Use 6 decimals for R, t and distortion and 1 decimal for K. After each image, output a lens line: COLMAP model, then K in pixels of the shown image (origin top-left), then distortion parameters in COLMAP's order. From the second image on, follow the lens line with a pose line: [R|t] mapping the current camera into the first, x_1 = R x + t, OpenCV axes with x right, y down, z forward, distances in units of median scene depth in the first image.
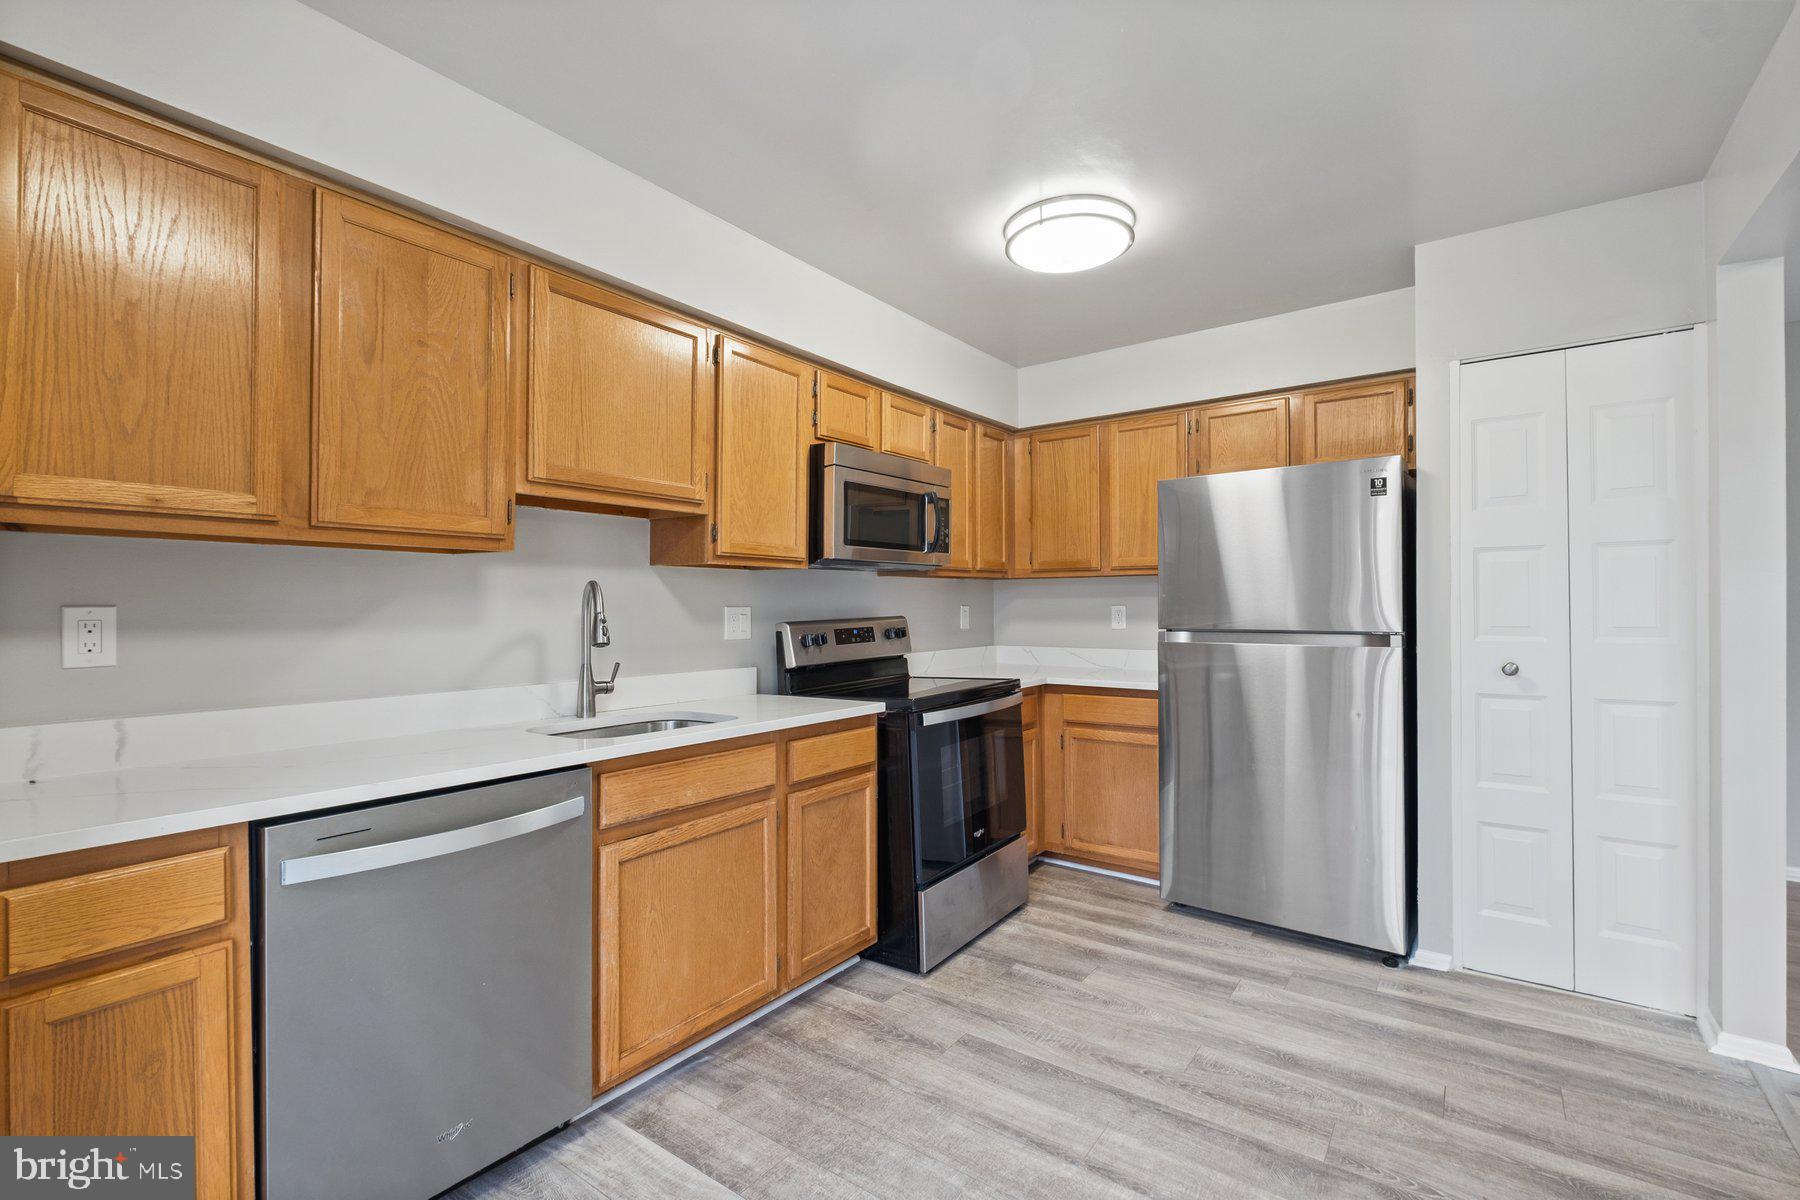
lens RADIAL K [[807.6, 0, 900.0], [0, 807.6, 600.0], [0, 0, 1]] dist [-0.001346, -0.000245]
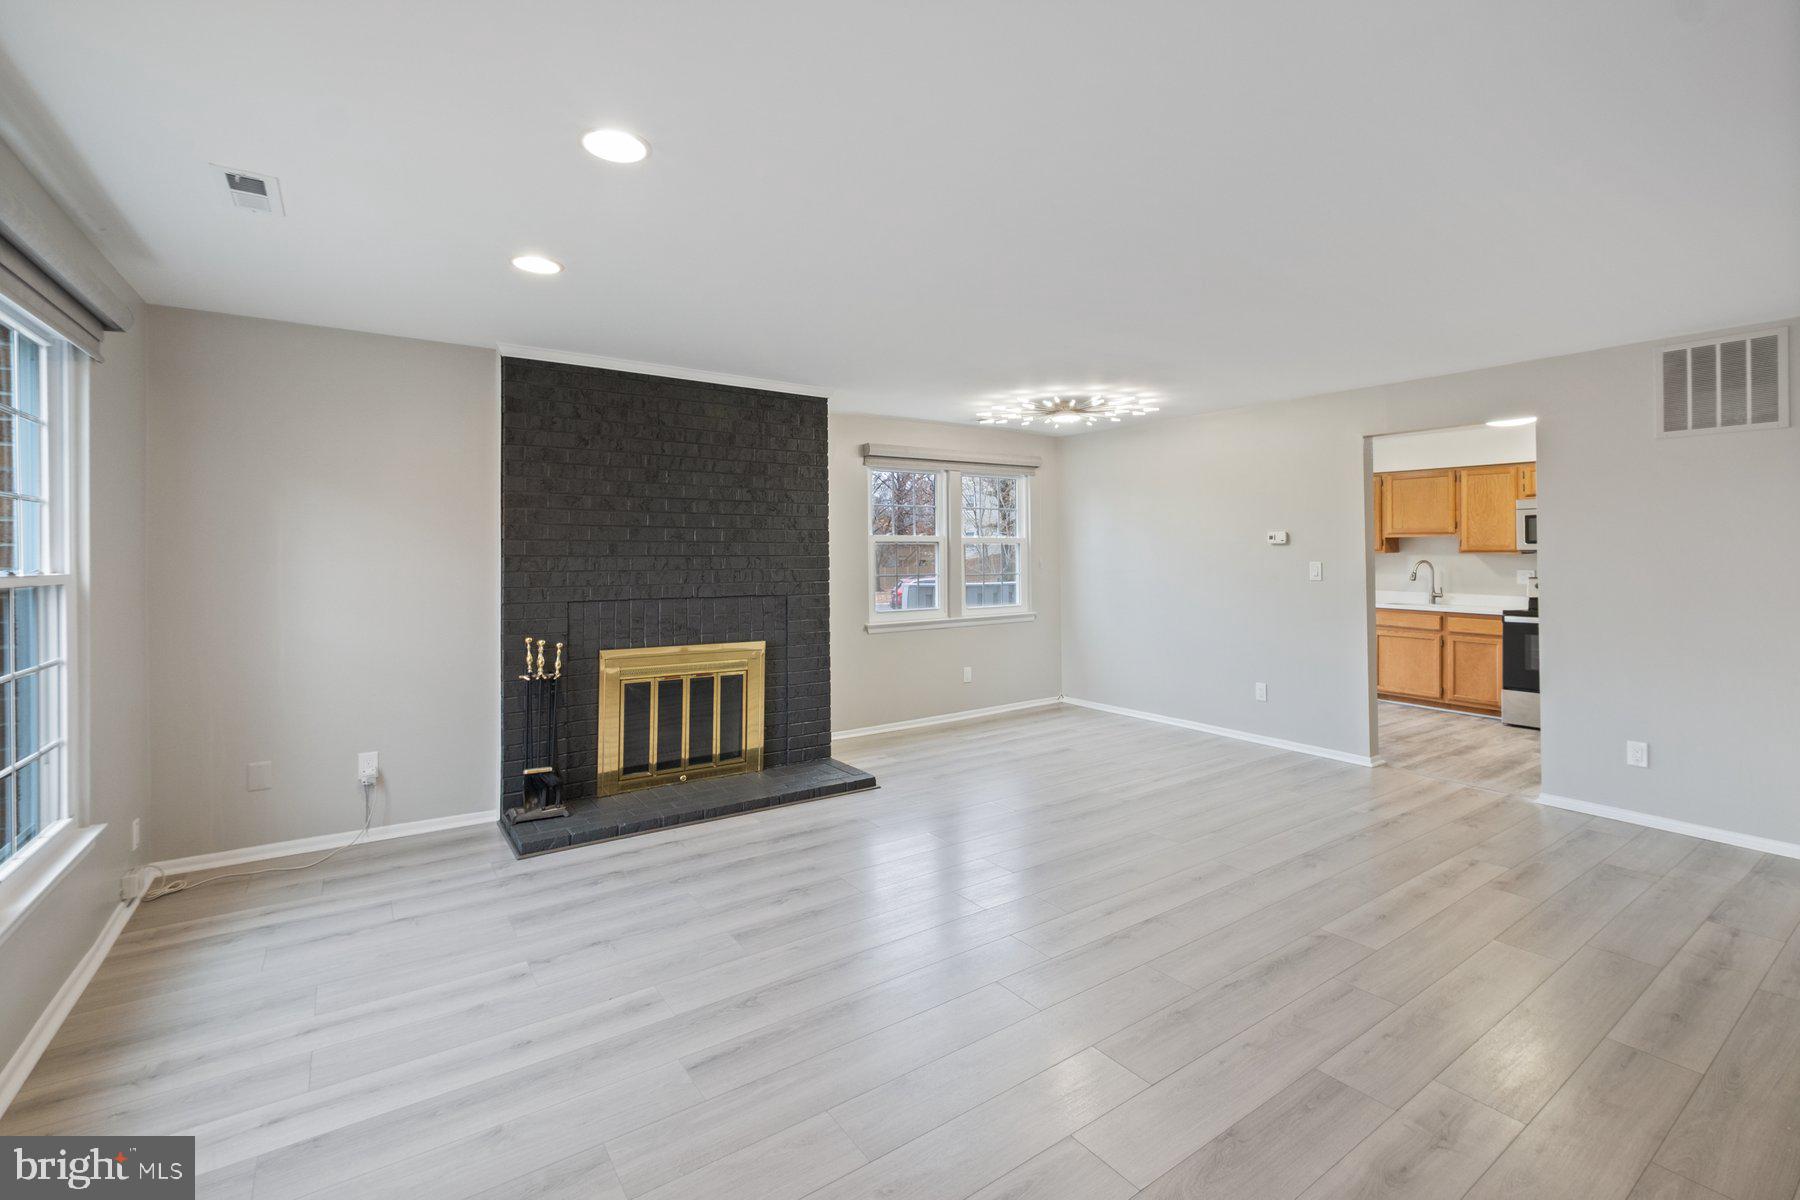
lens RADIAL K [[788.5, 0, 921.4], [0, 788.5, 552.7], [0, 0, 1]] dist [-0.000584, -0.000020]
pose [[-0.313426, -0.000384, -0.949612, 2.759255], [0.006455, 0.999976, -0.002534, -0.051635], [0.949591, -0.006924, -0.313416, 0.090147]]
